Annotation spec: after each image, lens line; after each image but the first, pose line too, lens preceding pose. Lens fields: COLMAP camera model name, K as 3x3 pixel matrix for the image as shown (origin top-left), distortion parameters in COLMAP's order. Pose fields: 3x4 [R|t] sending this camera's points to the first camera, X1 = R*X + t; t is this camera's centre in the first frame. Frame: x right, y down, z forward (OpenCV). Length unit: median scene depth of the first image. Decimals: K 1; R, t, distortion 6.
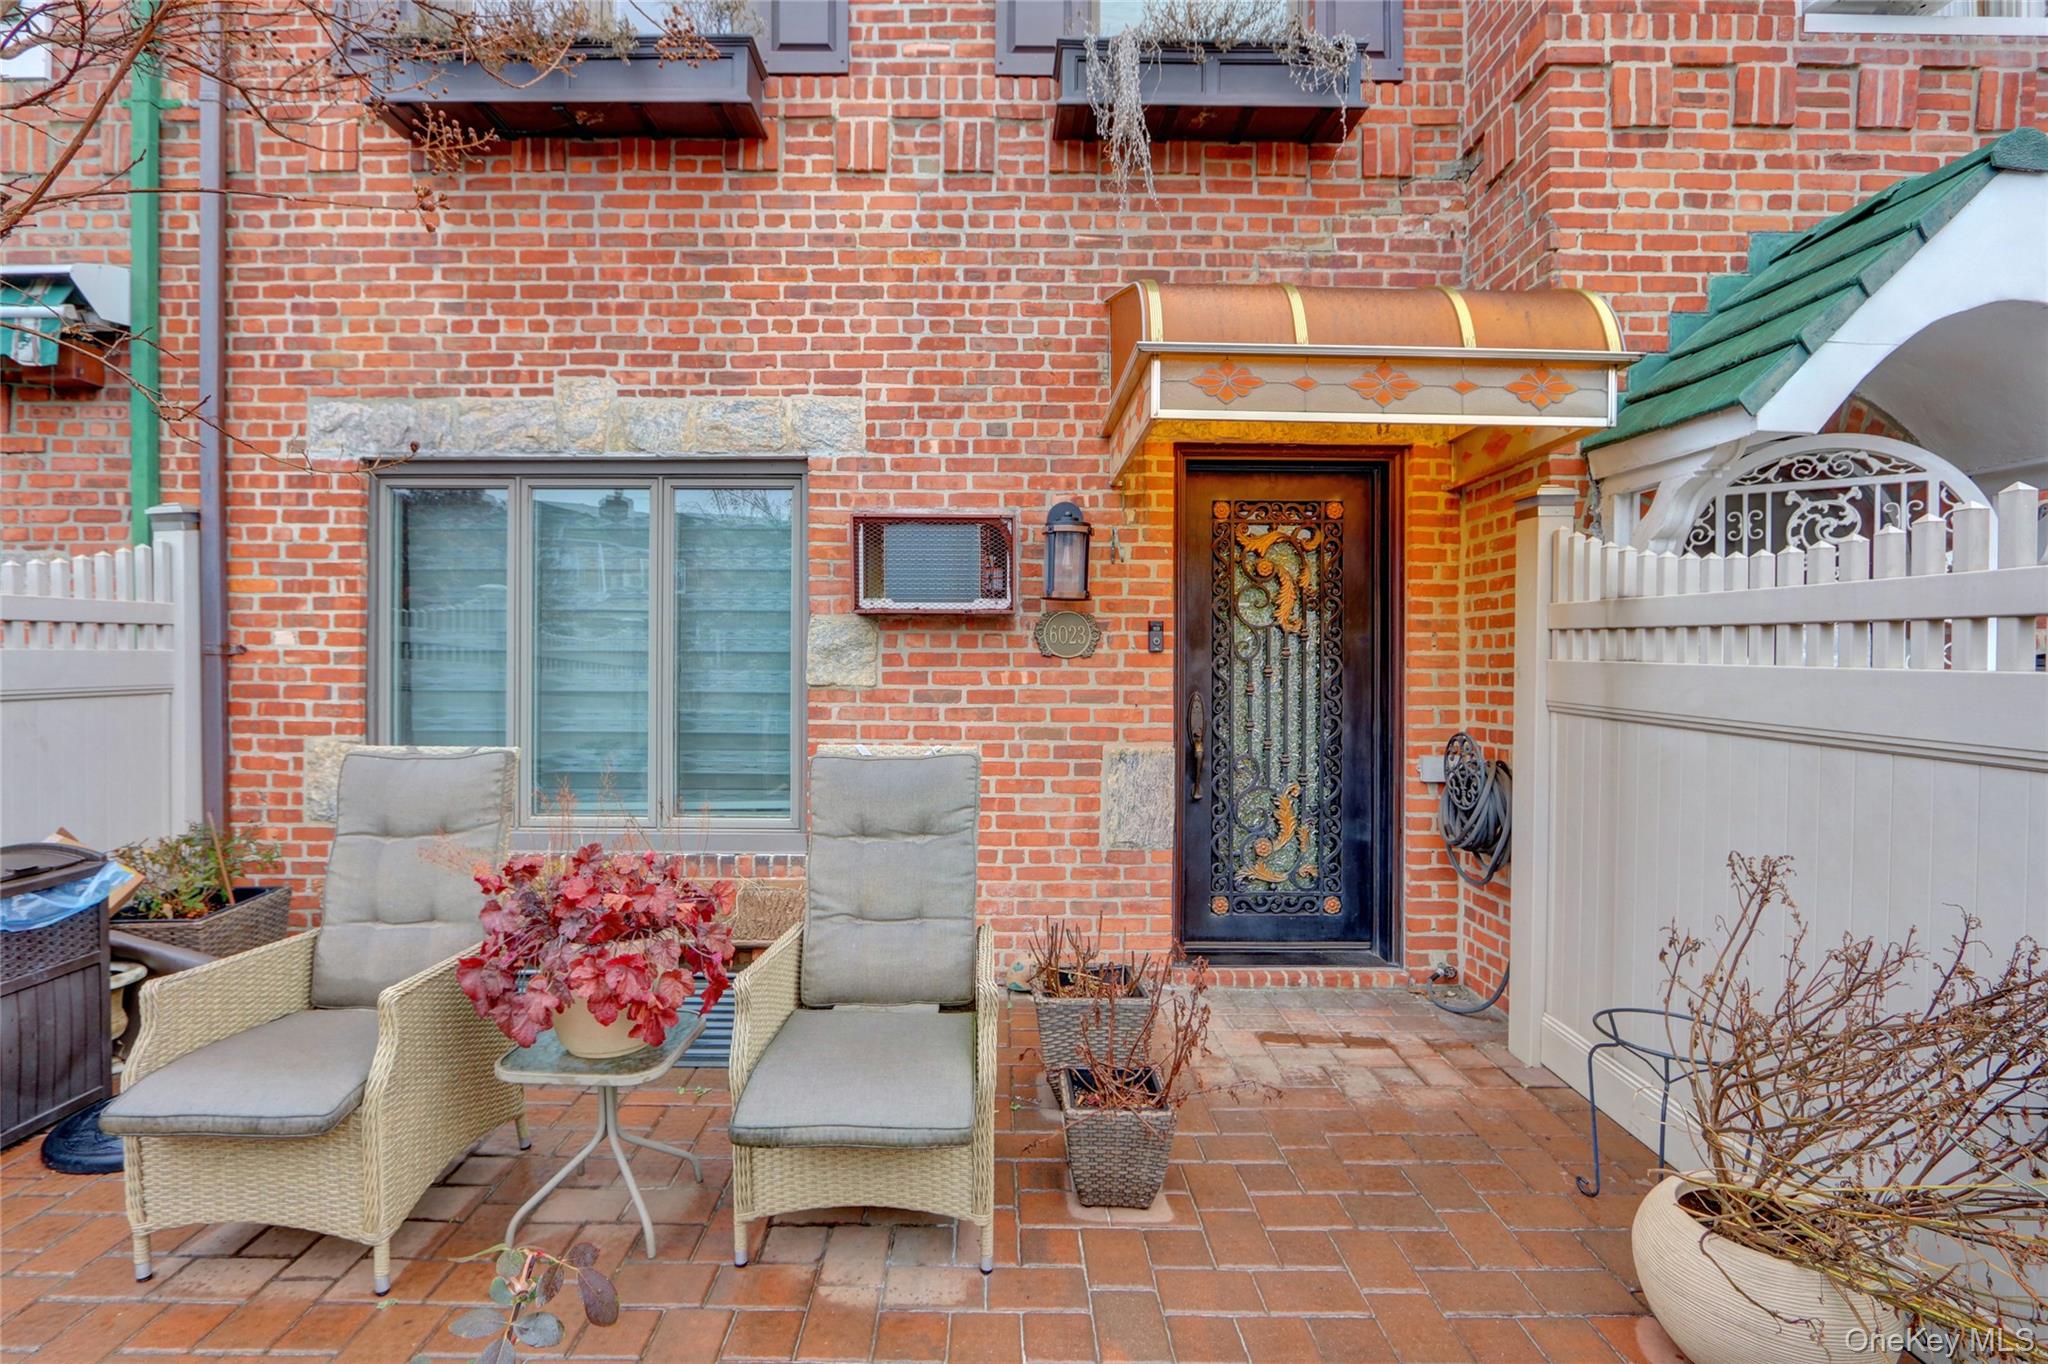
lens RADIAL K [[956.1, 0, 1016.7], [0, 956.1, 675.5], [0, 0, 1]] dist [-0.000580, -0.000008]
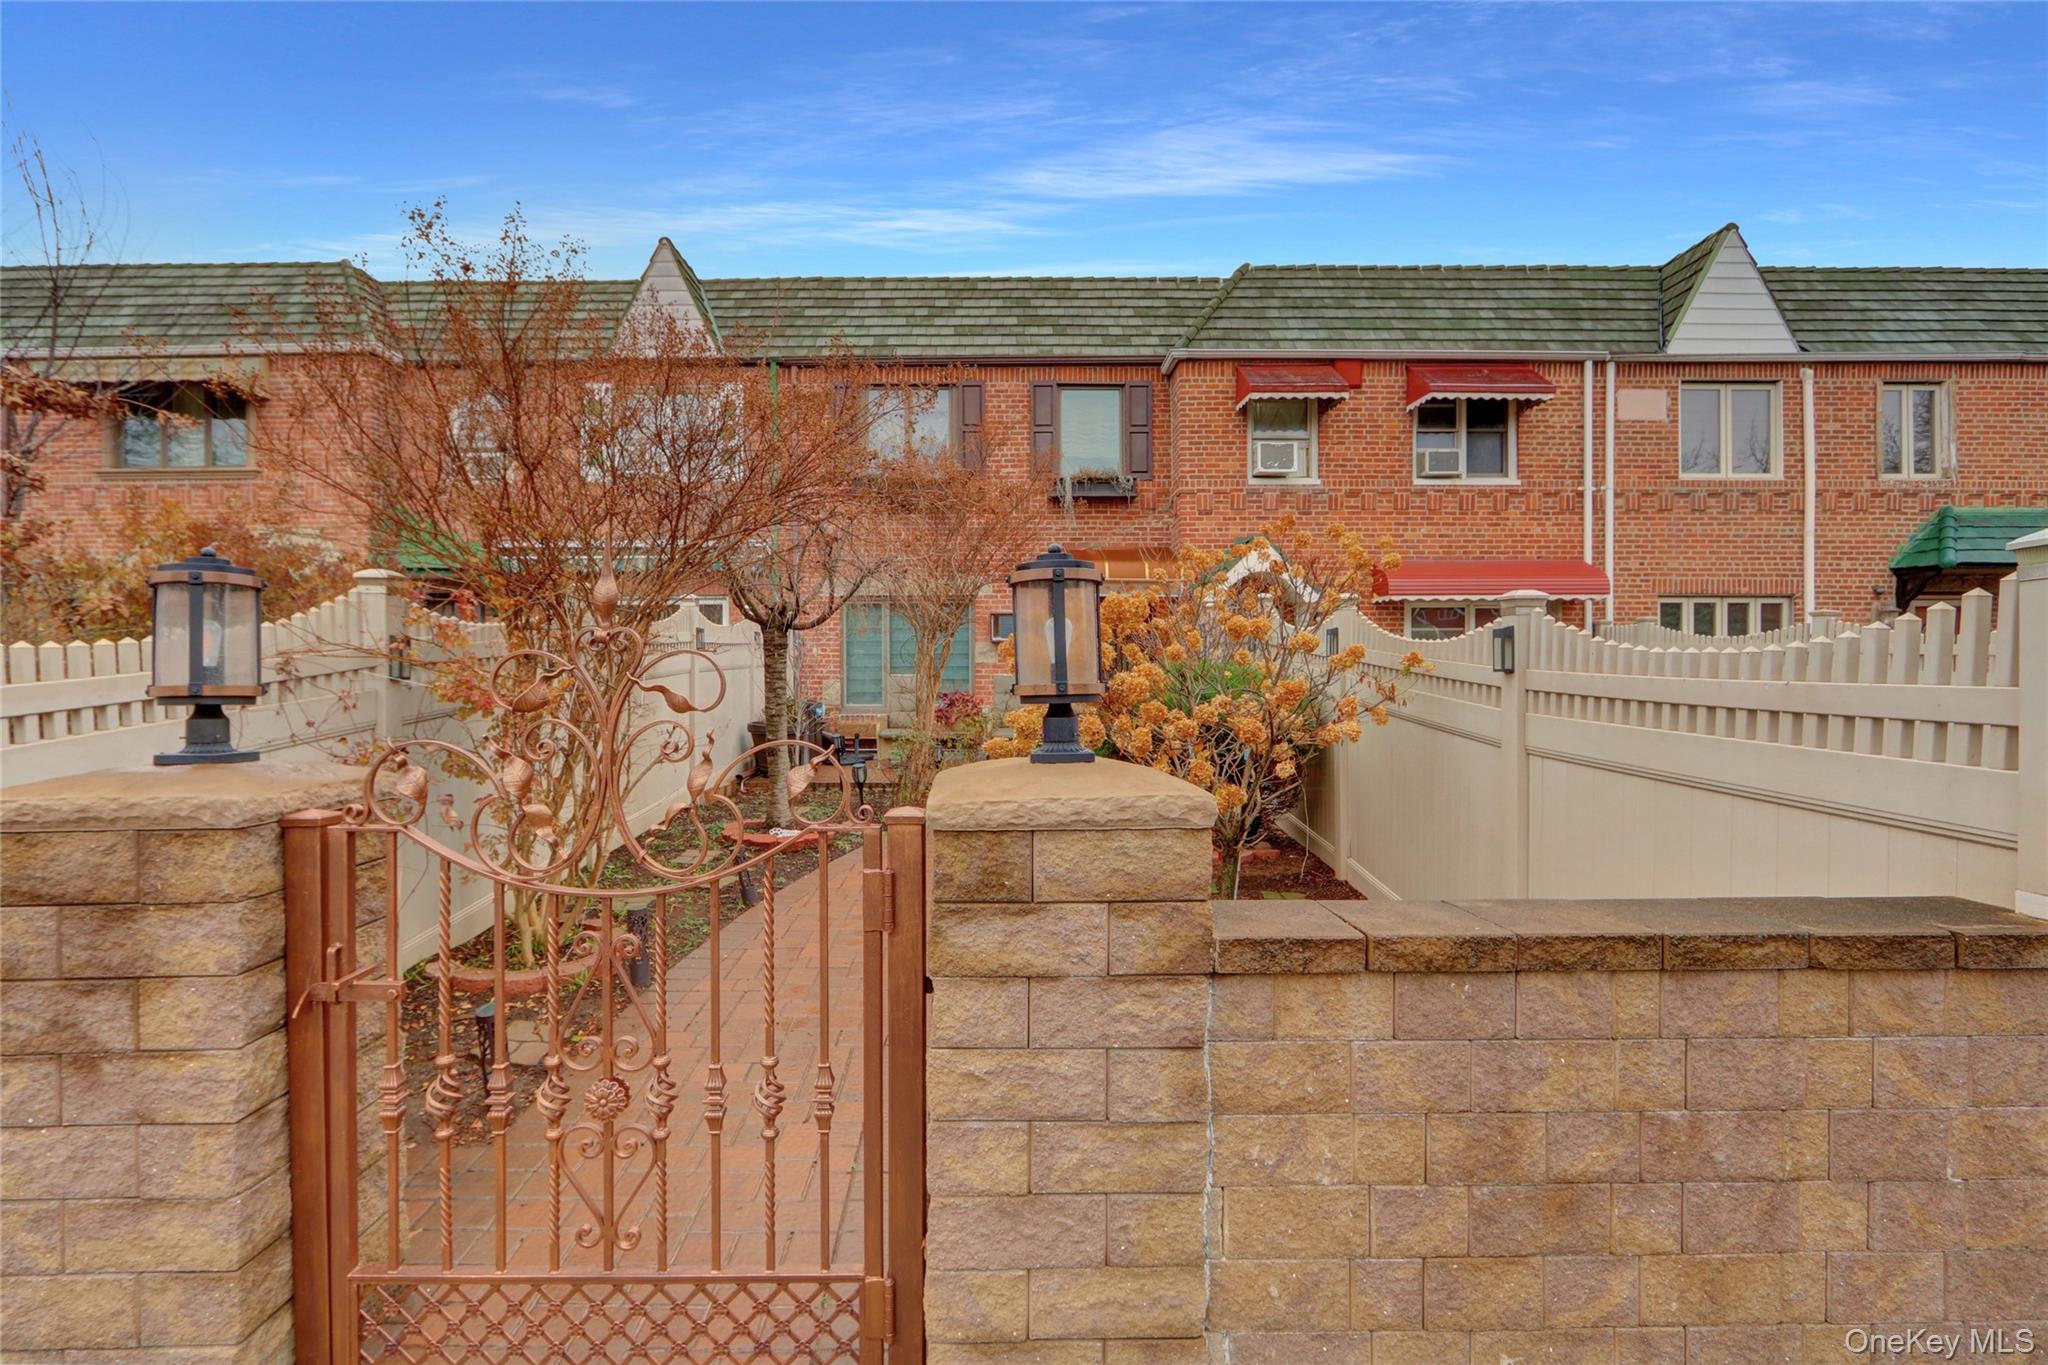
lens RADIAL K [[956.1, 0, 1029.5], [0, 956.1, 679.0], [0, 0, 1]] dist [-0.000580, -0.000008]
pose [[0.999956, -0.008089, -0.004740, -0.016208], [0.008073, 0.999961, -0.003461, 0.083325], [0.004767, 0.003423, 0.999983, -2.499089]]
